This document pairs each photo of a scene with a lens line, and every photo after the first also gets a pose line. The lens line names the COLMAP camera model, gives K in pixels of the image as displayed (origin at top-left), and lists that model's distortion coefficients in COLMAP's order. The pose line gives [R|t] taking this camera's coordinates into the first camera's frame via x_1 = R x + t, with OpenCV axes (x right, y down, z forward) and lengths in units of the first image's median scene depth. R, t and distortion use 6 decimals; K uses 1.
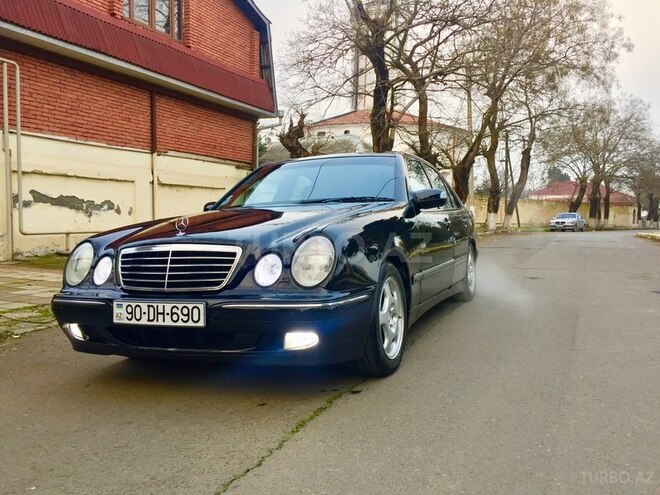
lens RADIAL K [[534.8, 0, 330.0], [0, 534.8, 247.5], [0, 0, 1]] dist [0.072090, -0.117200]
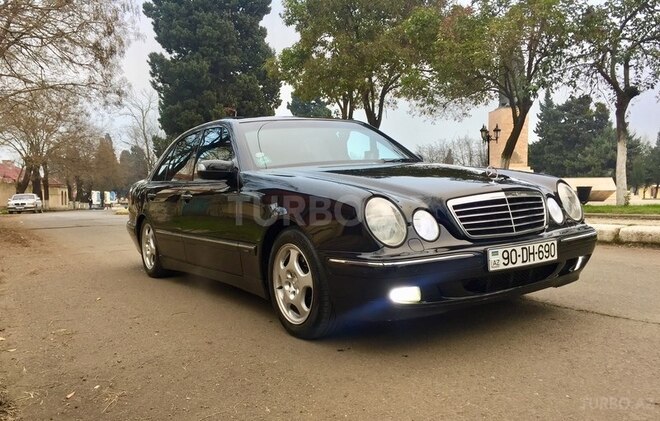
lens RADIAL K [[536.1, 0, 331.0], [0, 536.1, 244.0], [0, 0, 1]] dist [0.056959, -0.088236]
pose [[0.587360, -0.083012, 0.805057, -1.395109], [0.060268, 0.996450, 0.058776, 0.013423], [-0.807079, 0.013996, 0.590278, 0.661167]]
